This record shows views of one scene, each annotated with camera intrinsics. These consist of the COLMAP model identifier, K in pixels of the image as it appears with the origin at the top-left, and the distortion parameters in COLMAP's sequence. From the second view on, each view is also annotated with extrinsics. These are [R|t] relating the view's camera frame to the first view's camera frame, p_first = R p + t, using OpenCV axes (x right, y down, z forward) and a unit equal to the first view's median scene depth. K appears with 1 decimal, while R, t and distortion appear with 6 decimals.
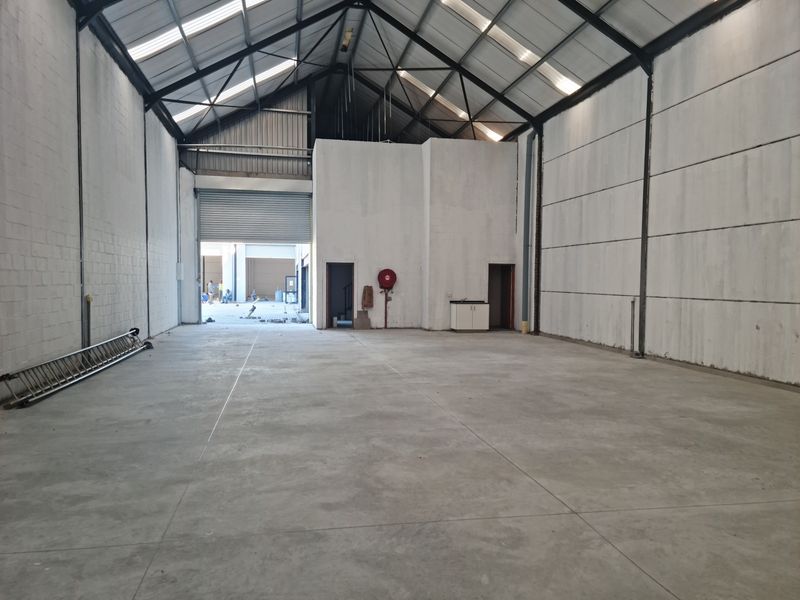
lens RADIAL K [[625.1, 0, 411.0], [0, 625.1, 299.0], [0, 0, 1]] dist [0.111336, -0.126762]
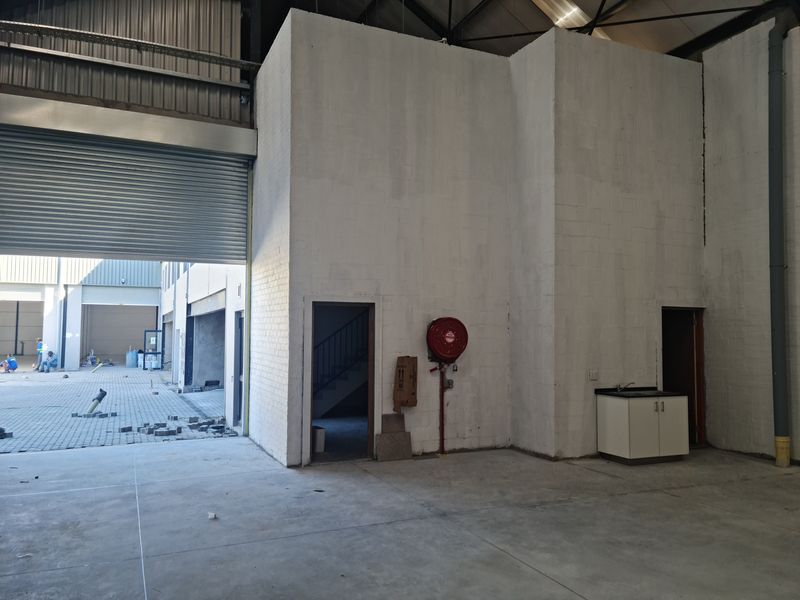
lens RADIAL K [[625.1, 0, 411.0], [0, 625.1, 299.0], [0, 0, 1]] dist [0.111336, -0.126762]
pose [[0.974284, 0.008746, 0.225155, -0.166710], [0.009853, 0.996637, -0.081349, -0.025648], [-0.225109, 0.081476, 0.970921, 0.586112]]
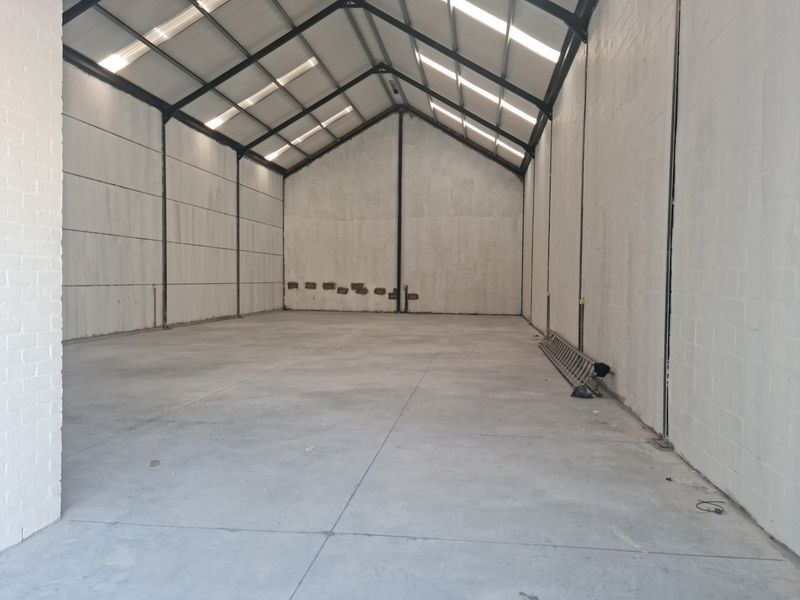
lens RADIAL K [[625.1, 0, 411.0], [0, 625.1, 299.0], [0, 0, 1]] dist [0.111336, -0.126762]
pose [[-0.951044, -0.032542, 0.307338, -0.343810], [-0.012910, 0.997756, 0.065696, -0.040597], [-0.308787, 0.058512, -0.949330, 1.246611]]
